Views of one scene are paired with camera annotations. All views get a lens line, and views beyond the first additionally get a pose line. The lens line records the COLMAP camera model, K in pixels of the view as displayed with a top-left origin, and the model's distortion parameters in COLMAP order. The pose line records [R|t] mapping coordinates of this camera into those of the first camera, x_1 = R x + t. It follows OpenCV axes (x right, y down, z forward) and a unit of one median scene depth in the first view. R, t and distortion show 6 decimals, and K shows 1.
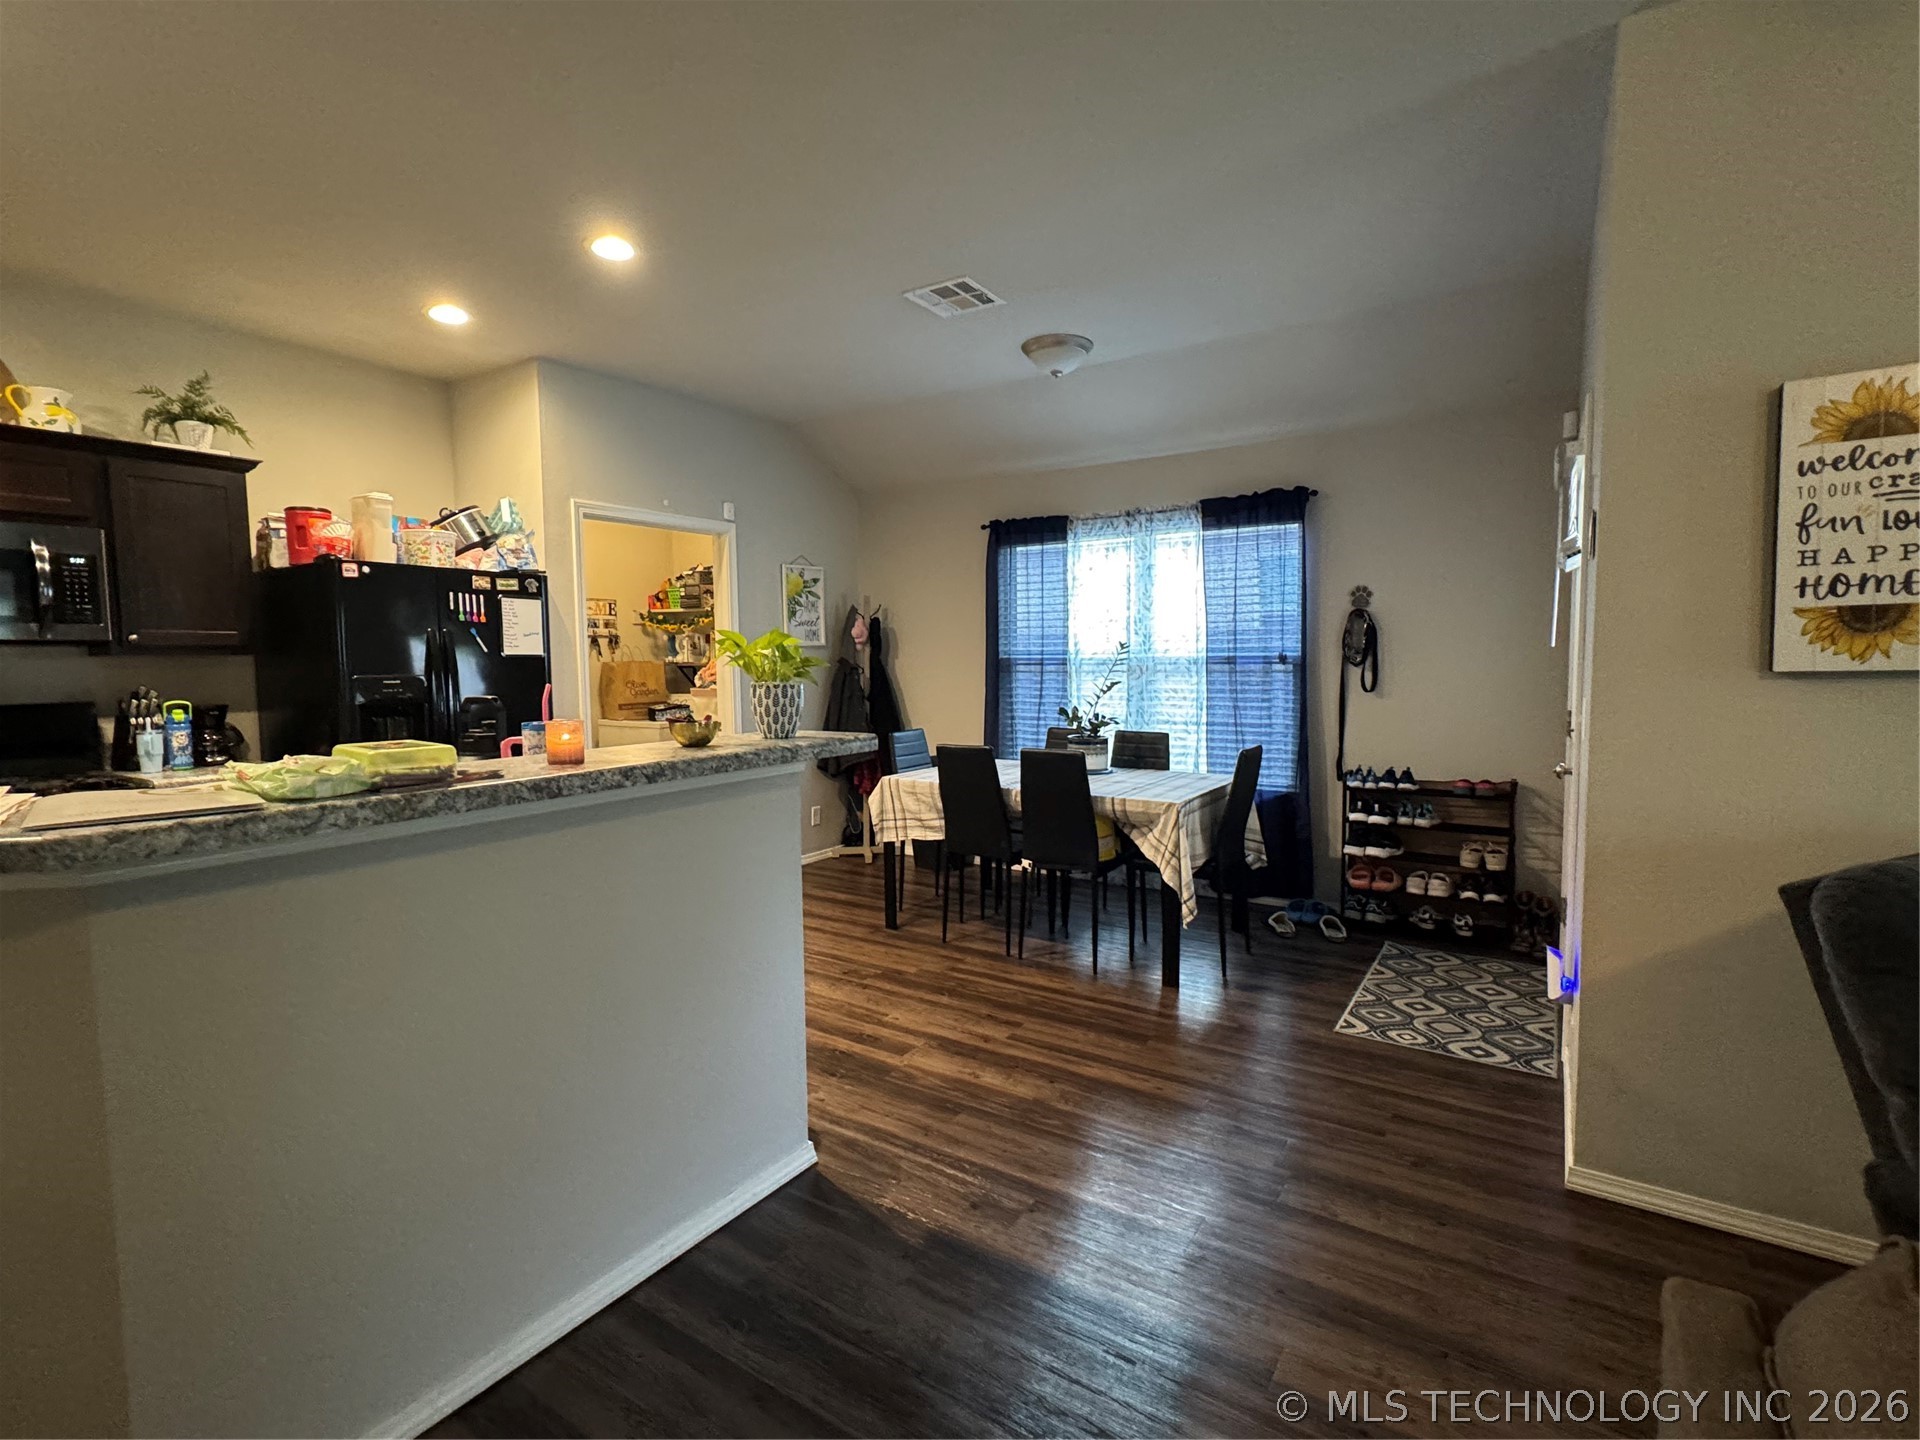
lens RADIAL K [[890.4, 0, 956.5], [0, 890.4, 722.3], [0, 0, 1]] dist [-0.002696, 0.001972]
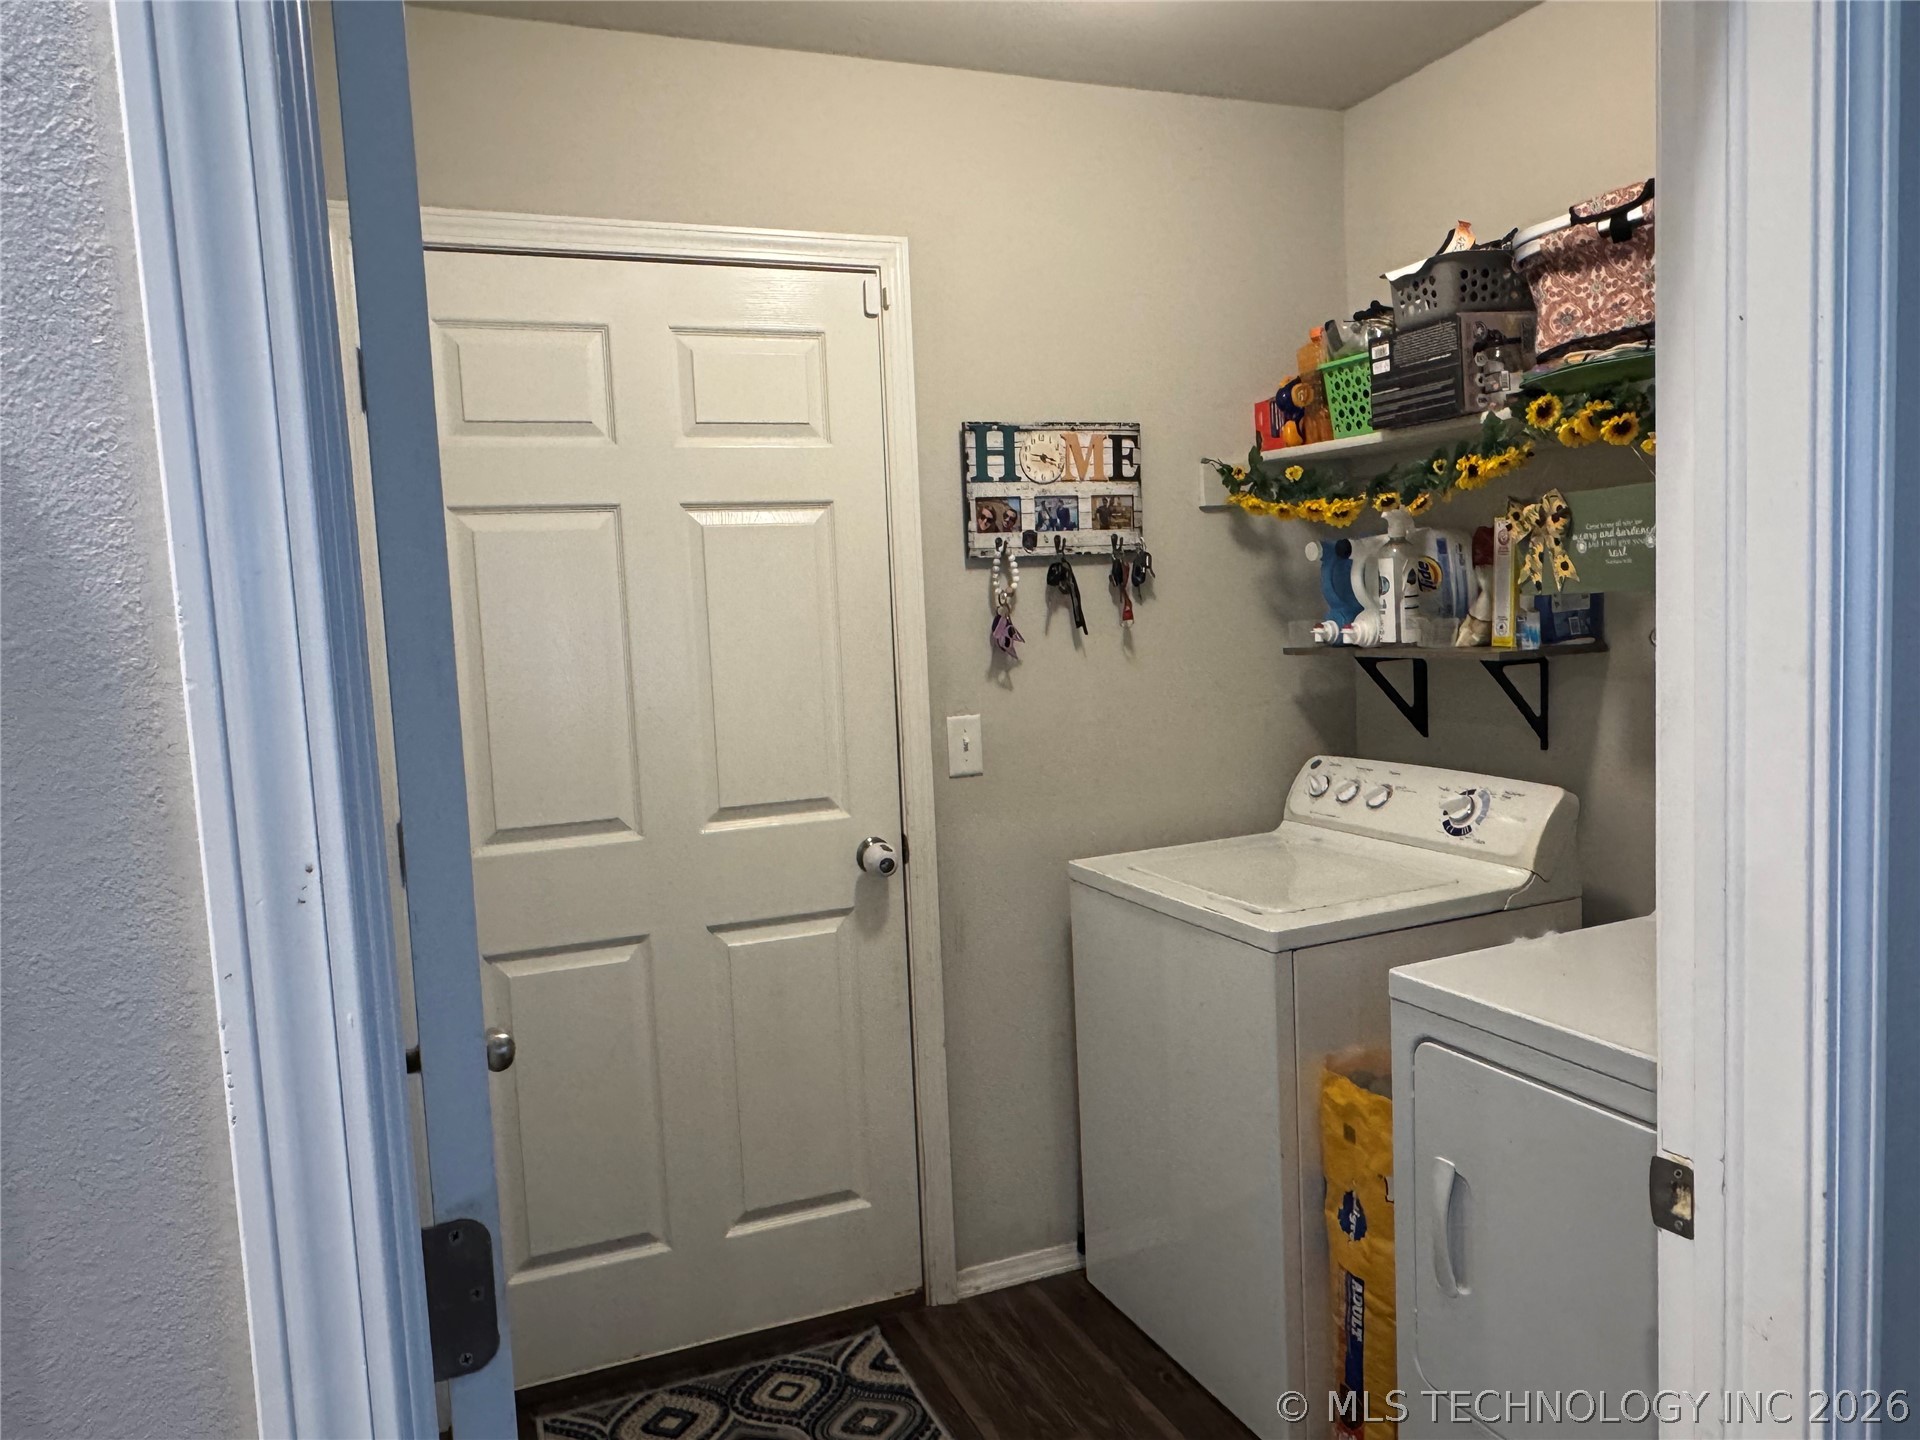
lens RADIAL K [[1355.0, 0, 940.5], [0, 1355.0, 725.2], [0, 0, 1]] dist [0.038990, -0.053597]
pose [[0.826733, 0.021737, -0.562174, -0.305207], [-0.002921, 0.999406, 0.034348, -0.091519], [0.562587, -0.026754, 0.826305, 0.966725]]
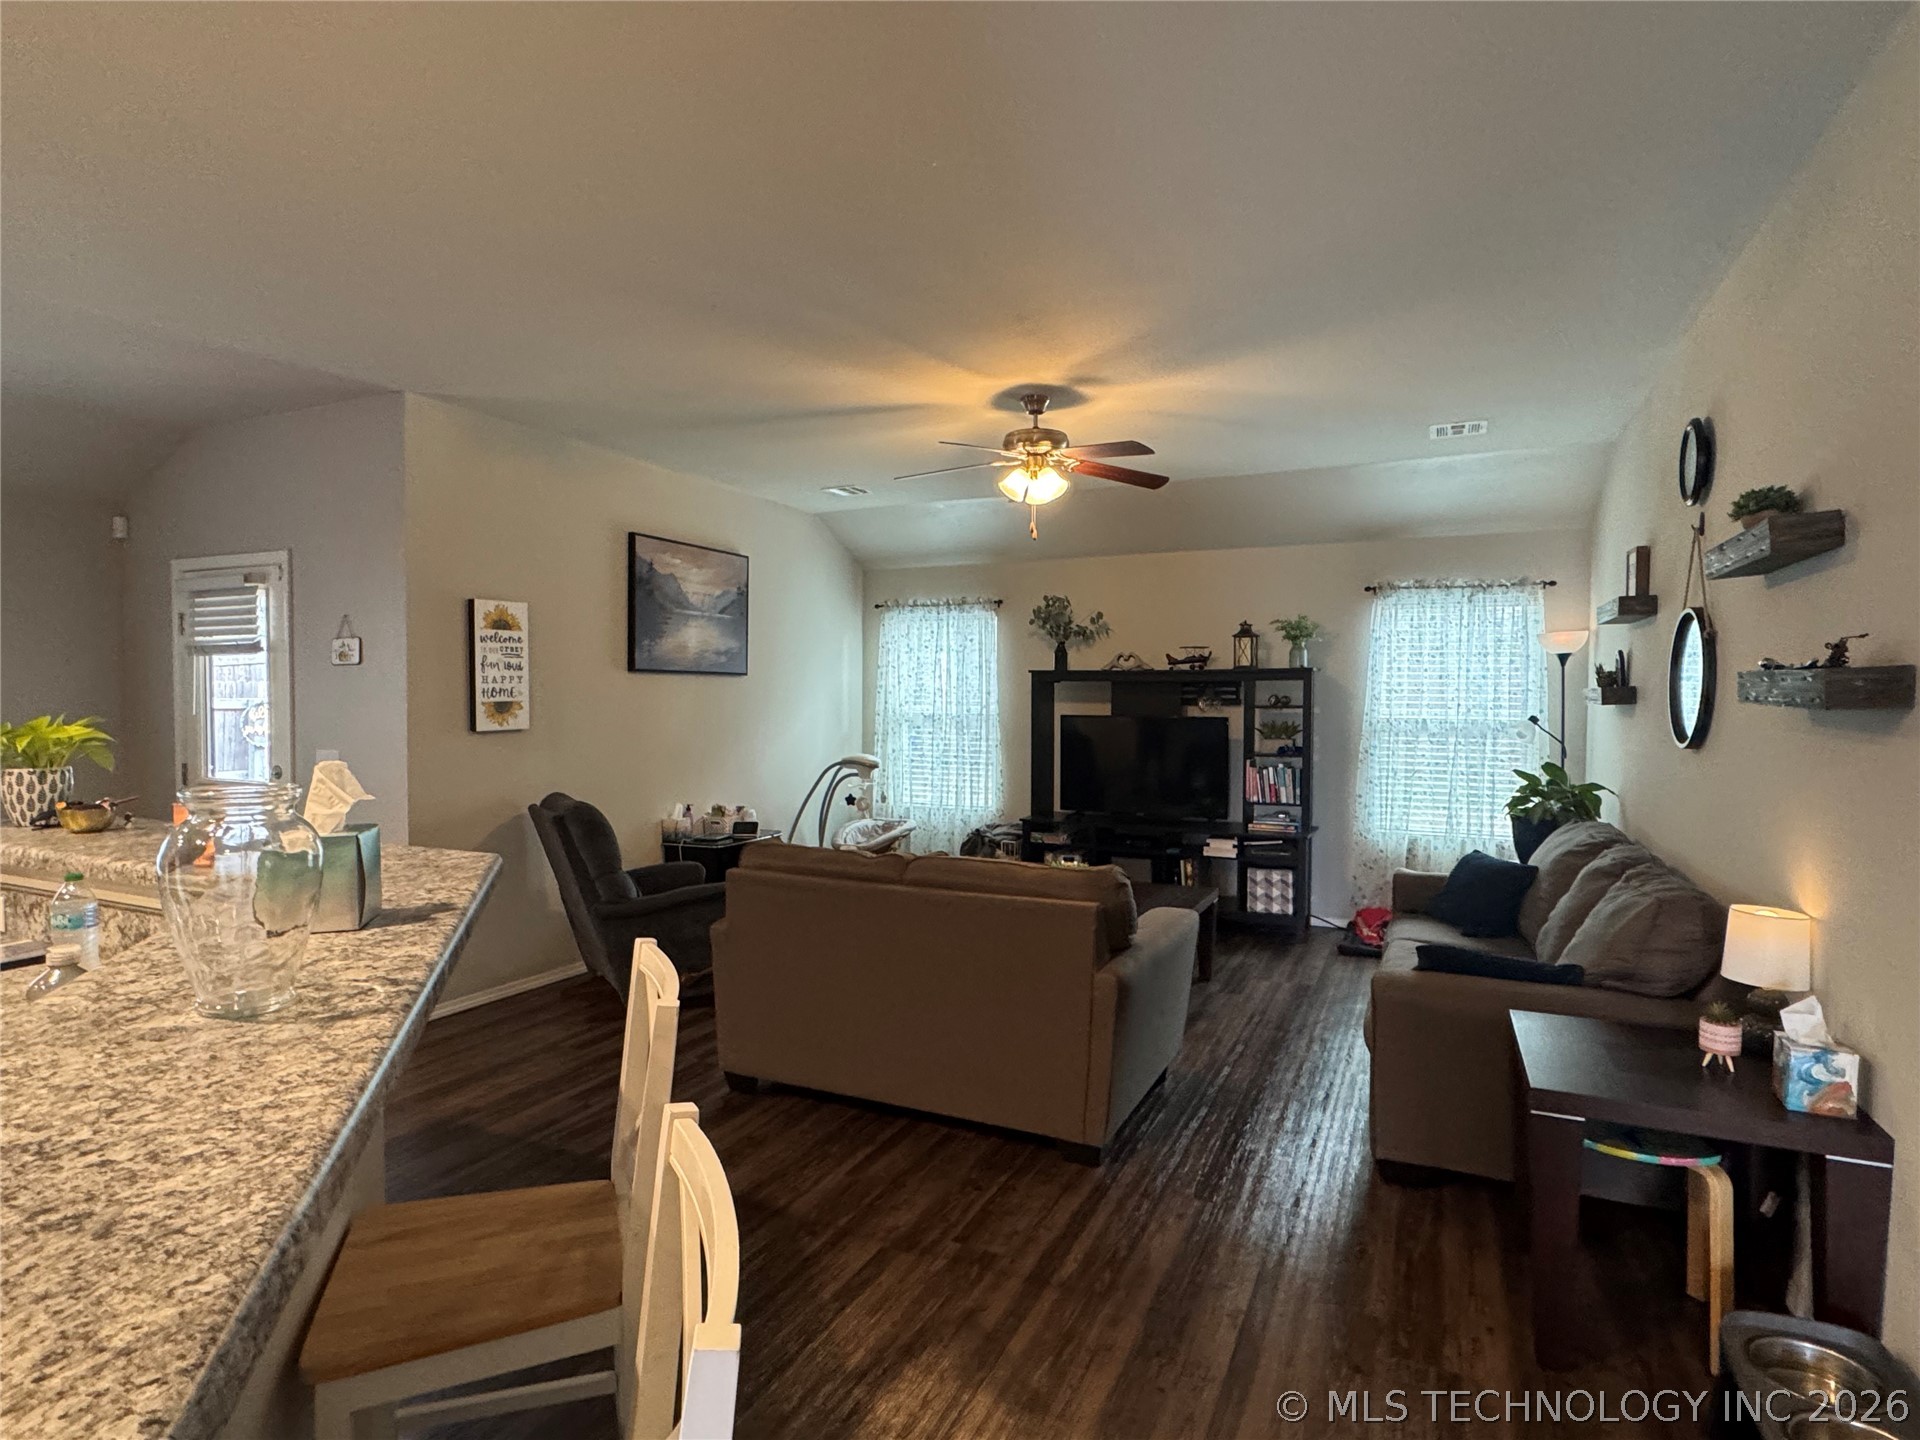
lens RADIAL K [[1013.3, 0, 959.6], [0, 1013.3, 728.0], [0, 0, 1]] dist [-0.013375, 0.004845]
pose [[-0.121662, -0.023507, 0.992293, -0.713099], [0.062721, 0.997539, 0.031322, -0.029823], [-0.990588, 0.066048, -0.119888, 0.061441]]
